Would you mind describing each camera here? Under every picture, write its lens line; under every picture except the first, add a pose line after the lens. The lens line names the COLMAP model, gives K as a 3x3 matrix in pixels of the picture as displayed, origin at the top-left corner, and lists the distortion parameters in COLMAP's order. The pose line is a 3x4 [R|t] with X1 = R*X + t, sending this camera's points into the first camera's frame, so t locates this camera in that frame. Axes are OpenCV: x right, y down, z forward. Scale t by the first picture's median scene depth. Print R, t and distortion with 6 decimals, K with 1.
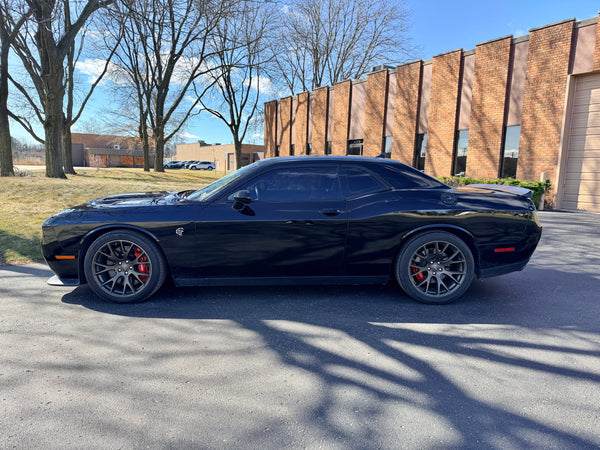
lens RADIAL K [[422.1, 0, 306.9], [0, 422.1, 225.1], [0, 0, 1]] dist [0.035114, -0.054769]
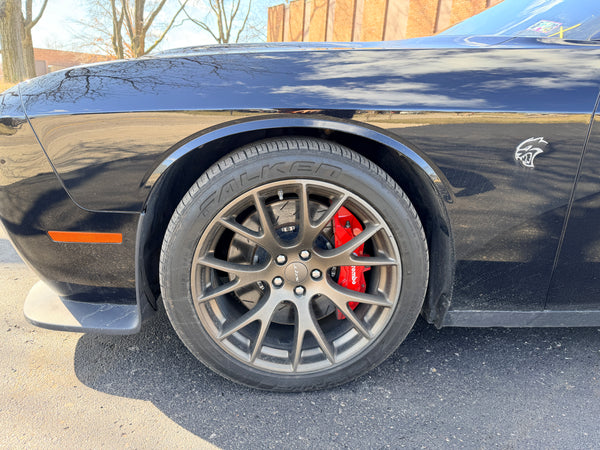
lens RADIAL K [[418.6, 0, 300.0], [0, 418.6, 225.0], [0, 0, 1]] dist [-0.008305, -0.004489]
pose [[0.998394, 0.017558, 0.053857, -0.077519], [-0.025702, 0.987663, 0.154470, 0.004029], [-0.050480, -0.155606, 0.986529, 0.126514]]
